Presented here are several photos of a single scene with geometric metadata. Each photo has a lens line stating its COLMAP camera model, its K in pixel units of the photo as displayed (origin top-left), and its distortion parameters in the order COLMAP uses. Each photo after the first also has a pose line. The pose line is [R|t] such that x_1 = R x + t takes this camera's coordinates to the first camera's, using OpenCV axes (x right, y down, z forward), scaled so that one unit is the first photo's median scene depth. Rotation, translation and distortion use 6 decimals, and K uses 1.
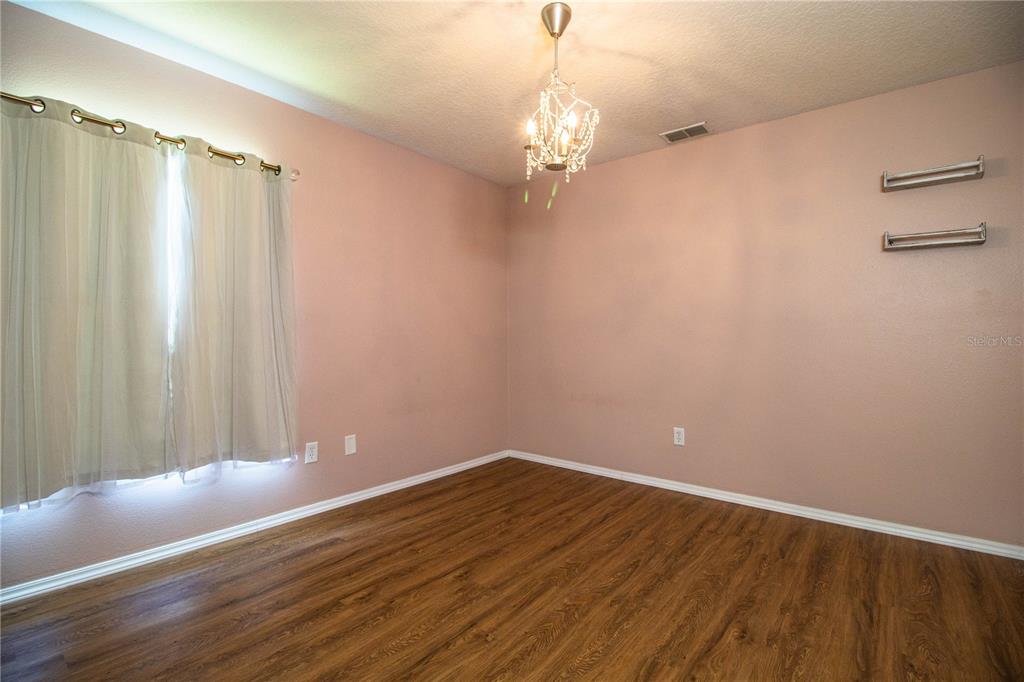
lens RADIAL K [[470.6, 0, 520.1], [0, 470.6, 336.3], [0, 0, 1]] dist [-0.011472, -0.000627]
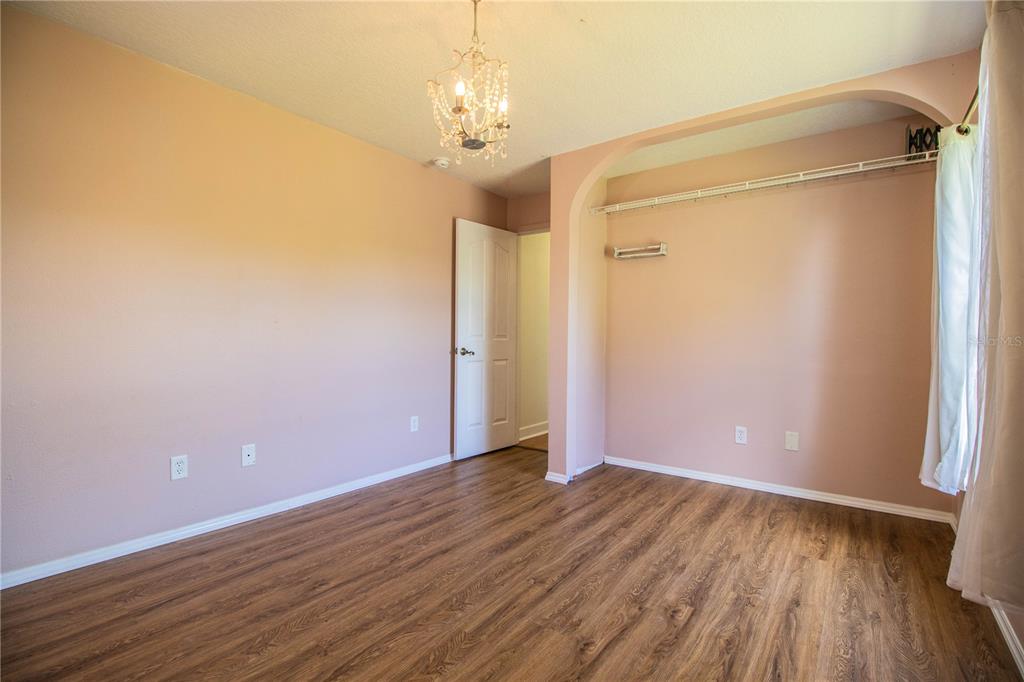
lens RADIAL K [[470.6, 0, 520.1], [0, 470.6, 336.3], [0, 0, 1]] dist [-0.011472, -0.000627]
pose [[-0.998805, -0.011586, -0.047470, 0.028924], [-0.011398, 0.999926, -0.004228, 0.007568], [0.047516, -0.003682, -0.998864, 1.975967]]
